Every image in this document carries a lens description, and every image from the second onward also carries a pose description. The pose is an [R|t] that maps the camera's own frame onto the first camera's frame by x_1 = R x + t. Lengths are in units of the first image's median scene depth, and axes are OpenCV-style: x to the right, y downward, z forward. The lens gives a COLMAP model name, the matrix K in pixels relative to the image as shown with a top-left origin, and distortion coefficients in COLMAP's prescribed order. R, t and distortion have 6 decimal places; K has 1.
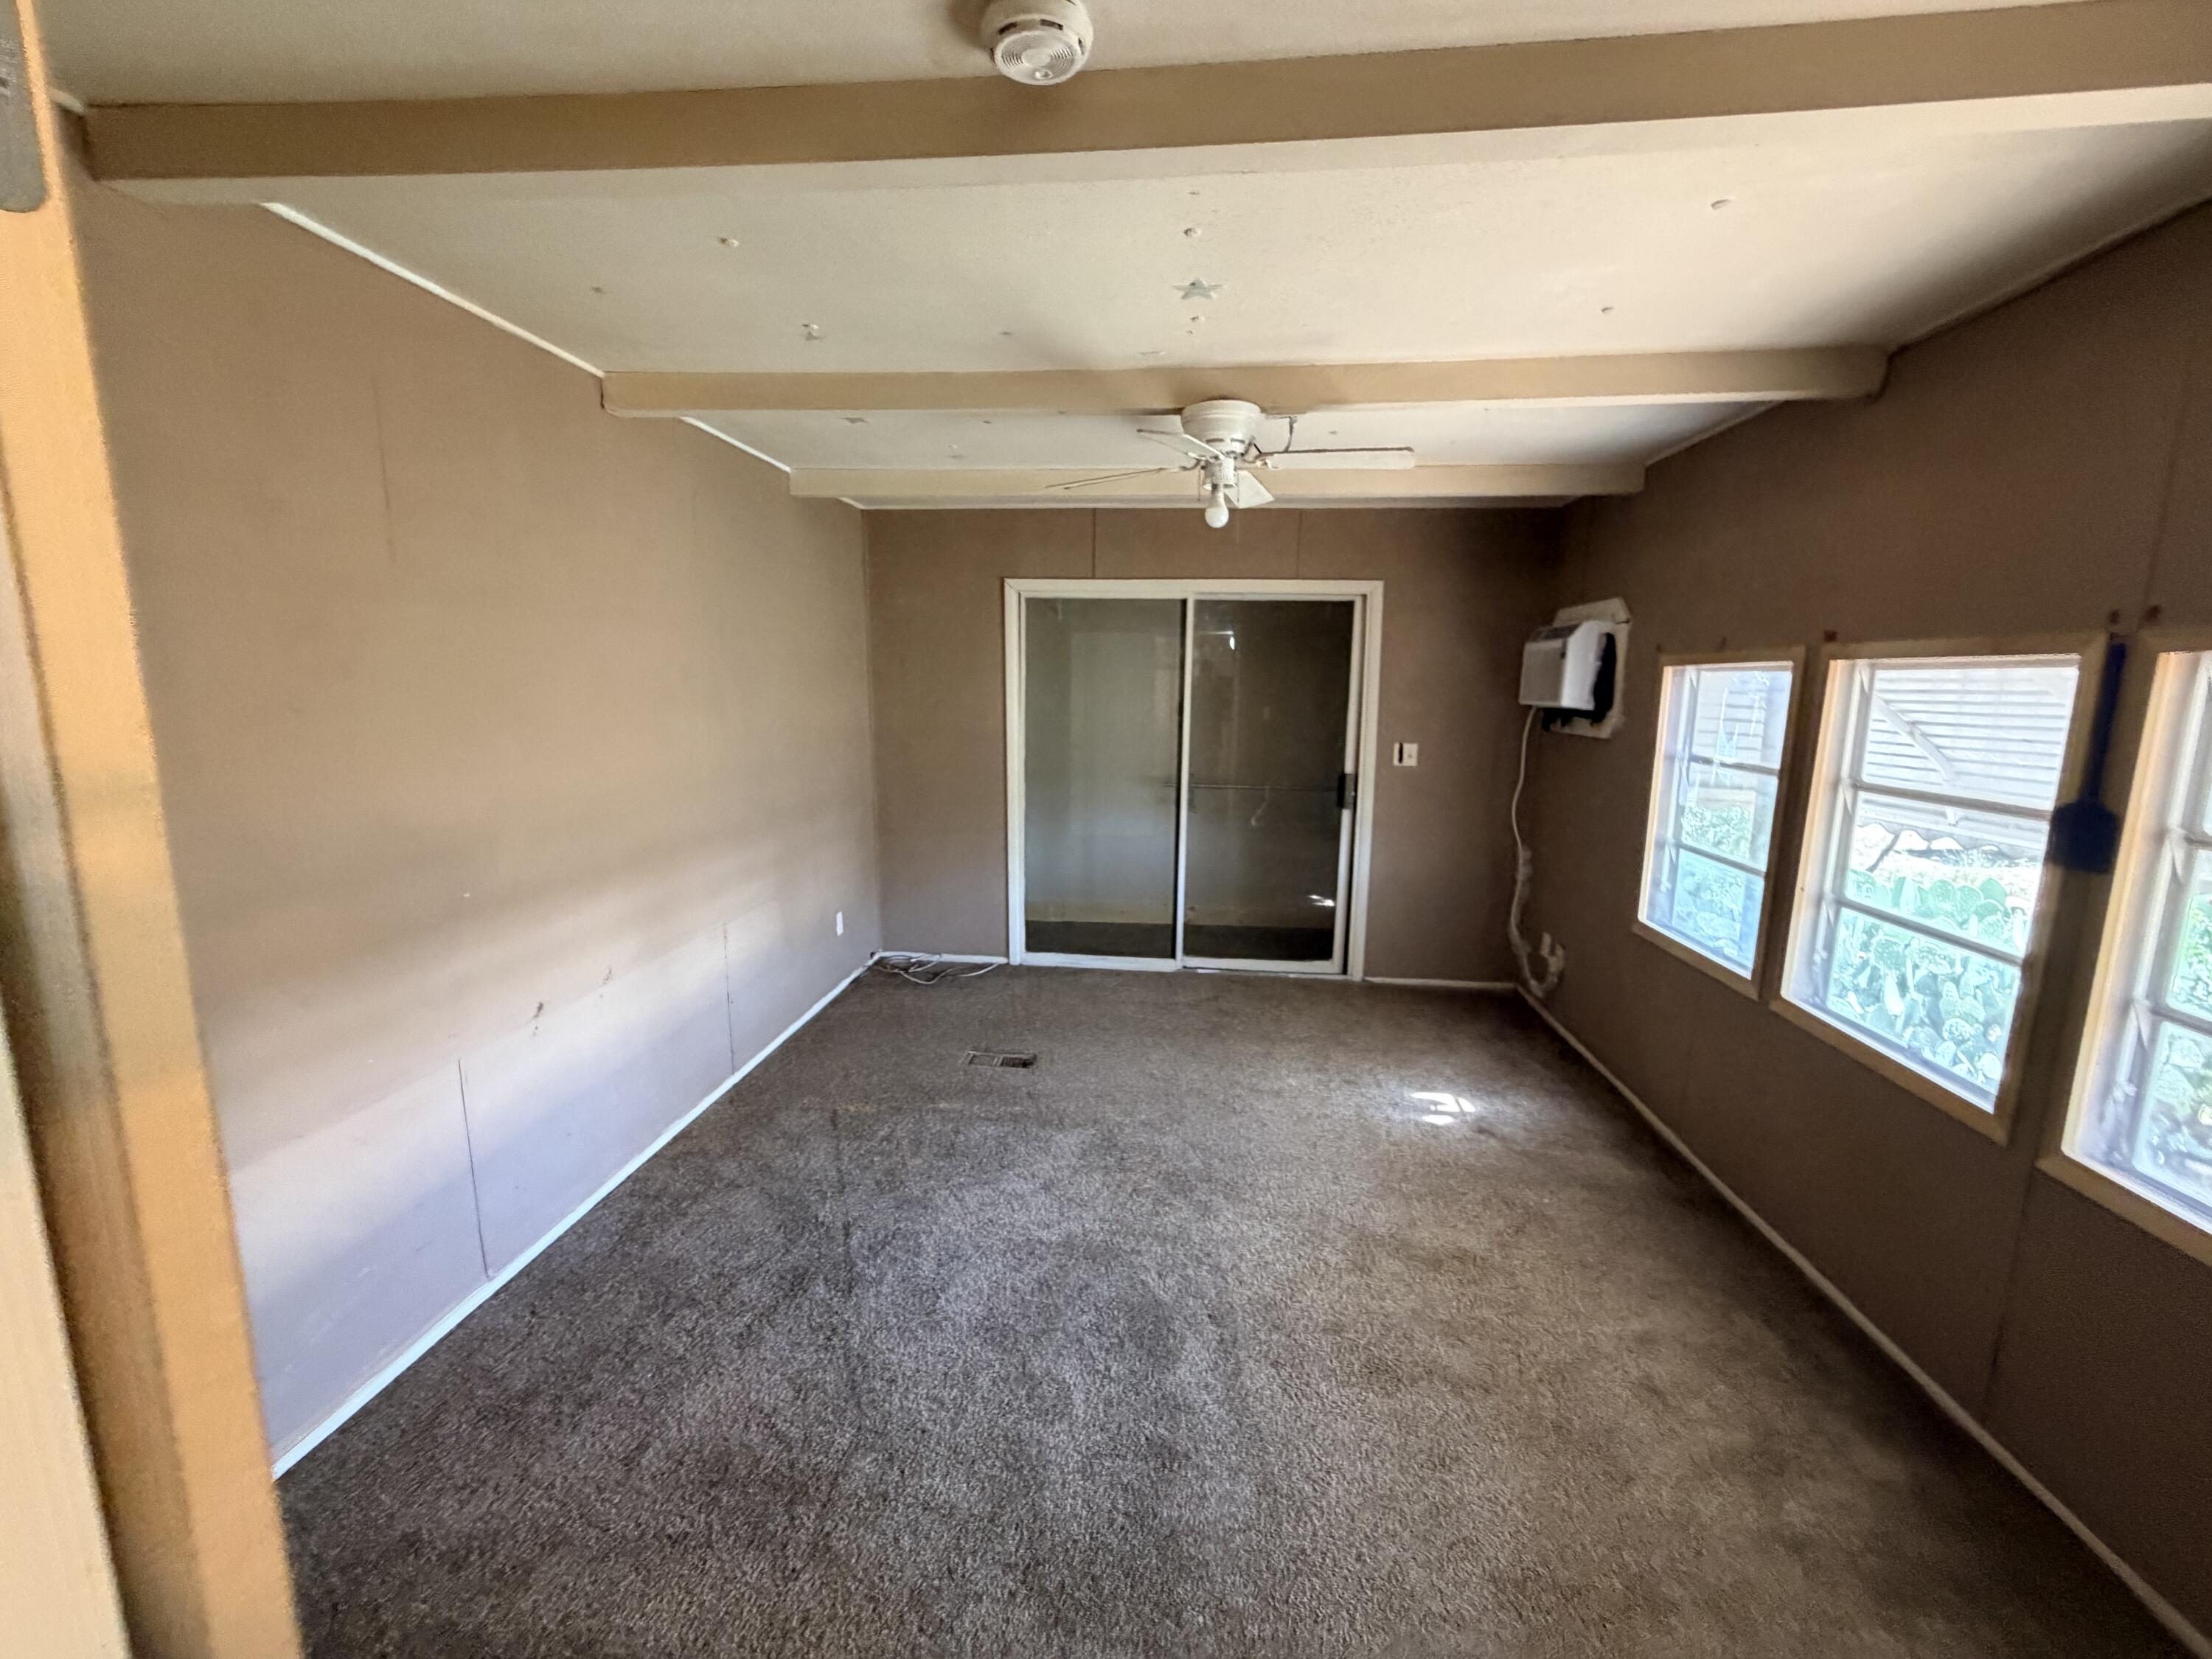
lens RADIAL K [[880.2, 0, 1110.2], [0, 880.2, 828.6], [0, 0, 1]] dist [0.000797, -0.000001]
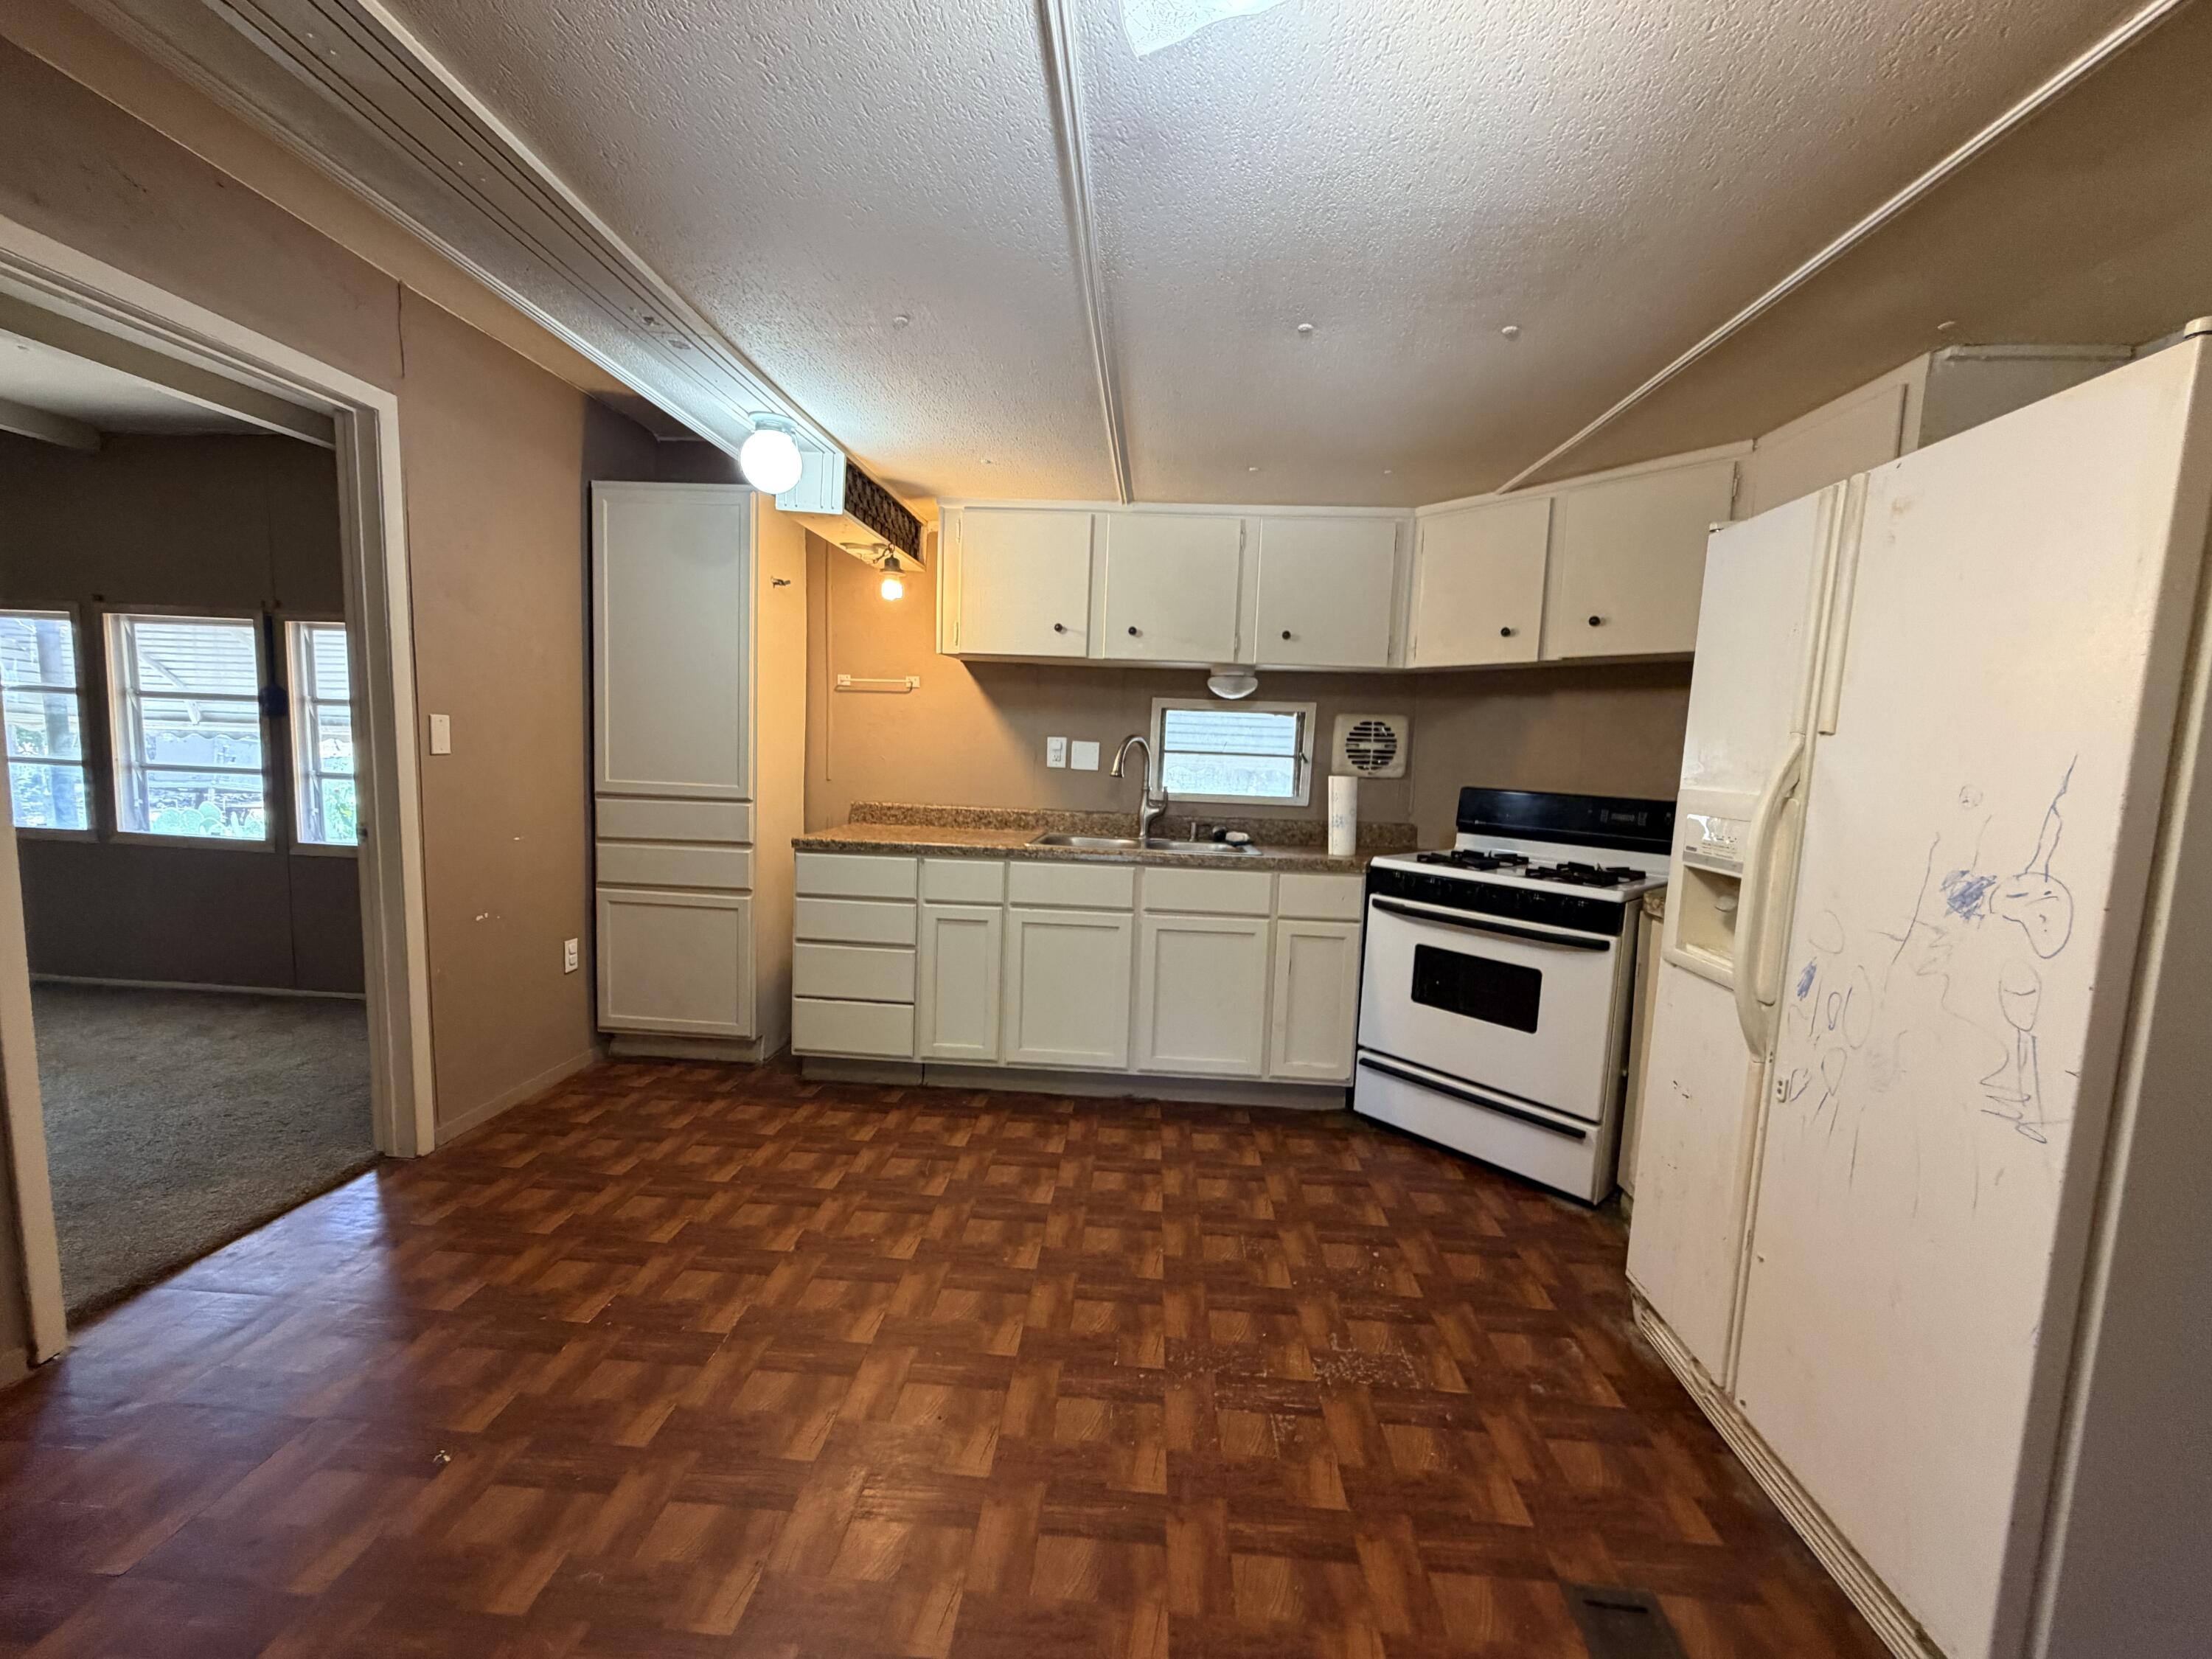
lens RADIAL K [[880.2, 0, 1110.5], [0, 880.2, 834.2], [0, 0, 1]] dist [0.000797, -0.000001]
pose [[-0.042595, -0.112834, 0.992700, -1.140879], [0.125015, 0.985191, 0.117345, 0.312777], [-0.991240, 0.129101, -0.027858, -0.918685]]
